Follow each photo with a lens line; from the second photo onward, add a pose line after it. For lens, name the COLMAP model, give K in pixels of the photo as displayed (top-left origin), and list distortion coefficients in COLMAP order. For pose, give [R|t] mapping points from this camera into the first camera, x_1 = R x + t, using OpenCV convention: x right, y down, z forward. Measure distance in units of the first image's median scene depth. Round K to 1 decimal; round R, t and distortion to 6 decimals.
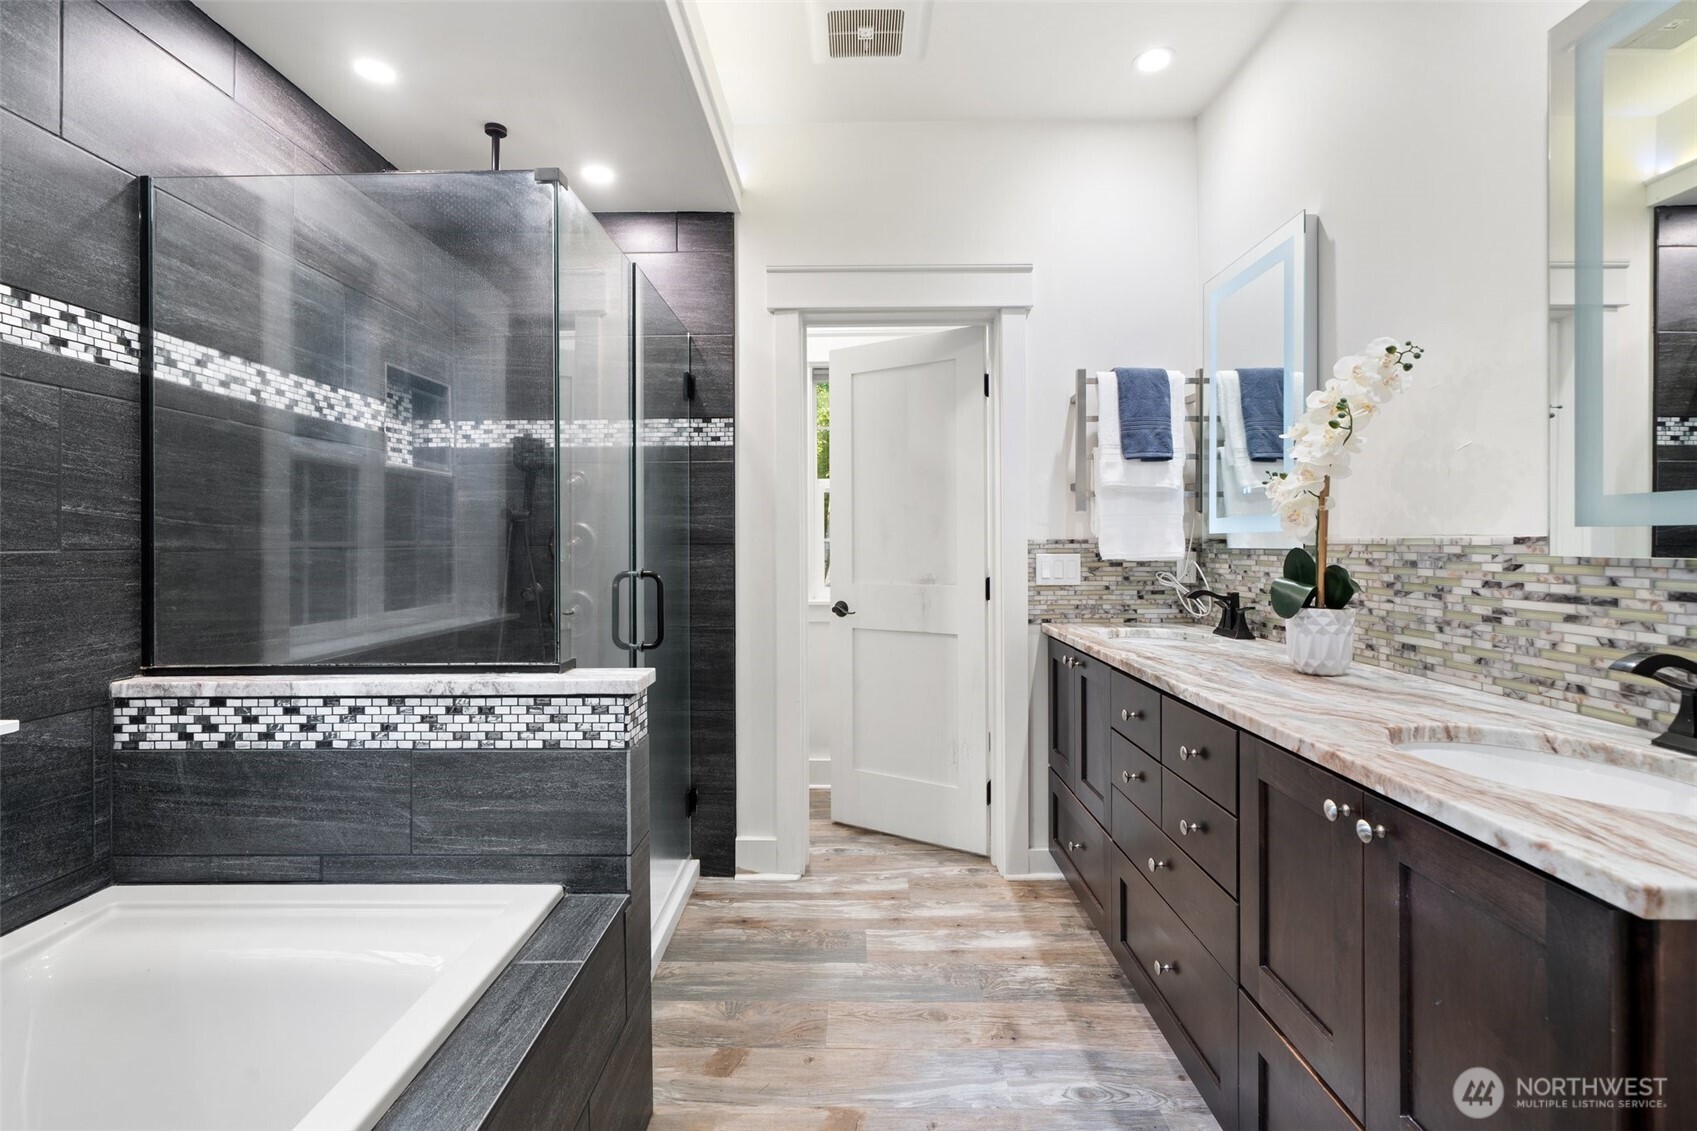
lens RADIAL K [[755.7, 0, 847.2], [0, 755.7, 548.5], [0, 0, 1]] dist [-0.002342, -0.000182]
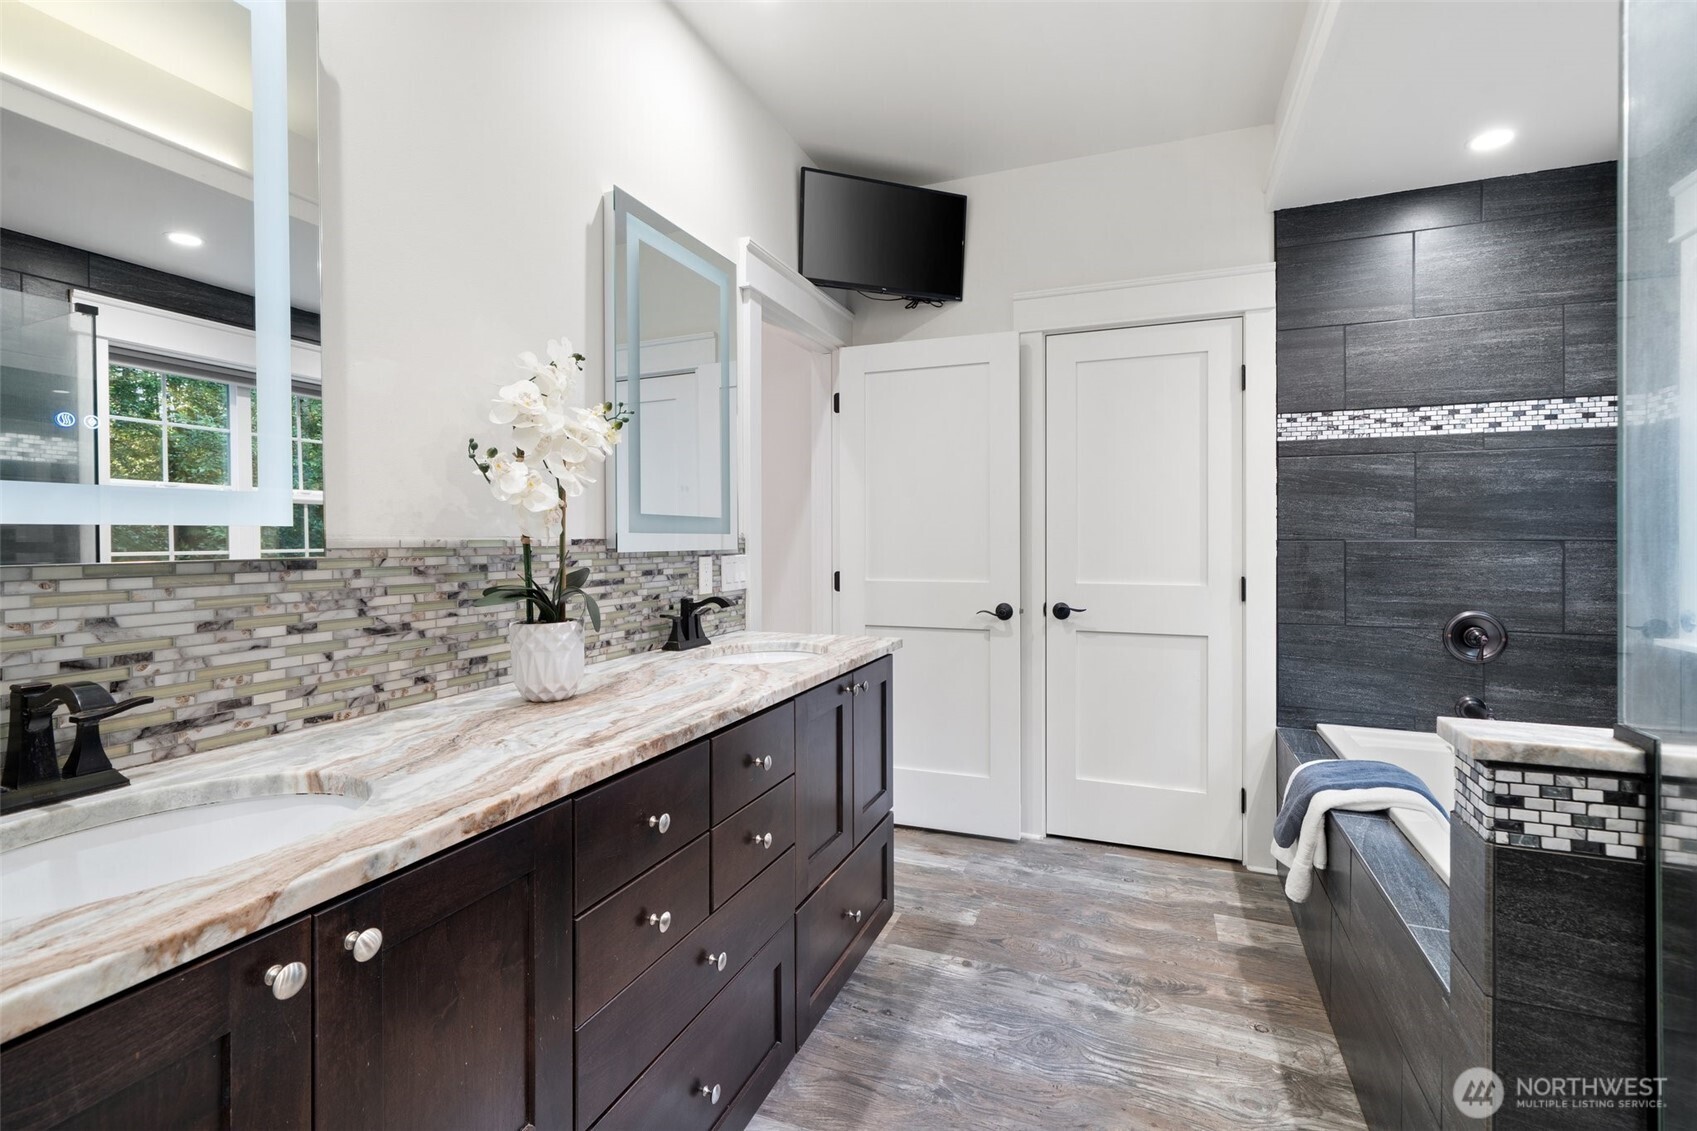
lens RADIAL K [[755.7, 0, 850.3], [0, 755.7, 557.2], [0, 0, 1]] dist [-0.002342, -0.000182]
pose [[-0.929104, -0.006316, 0.369763, -0.005549], [0.006578, 0.999414, 0.033600, -0.020222], [-0.369759, 0.033651, -0.928518, 1.647294]]
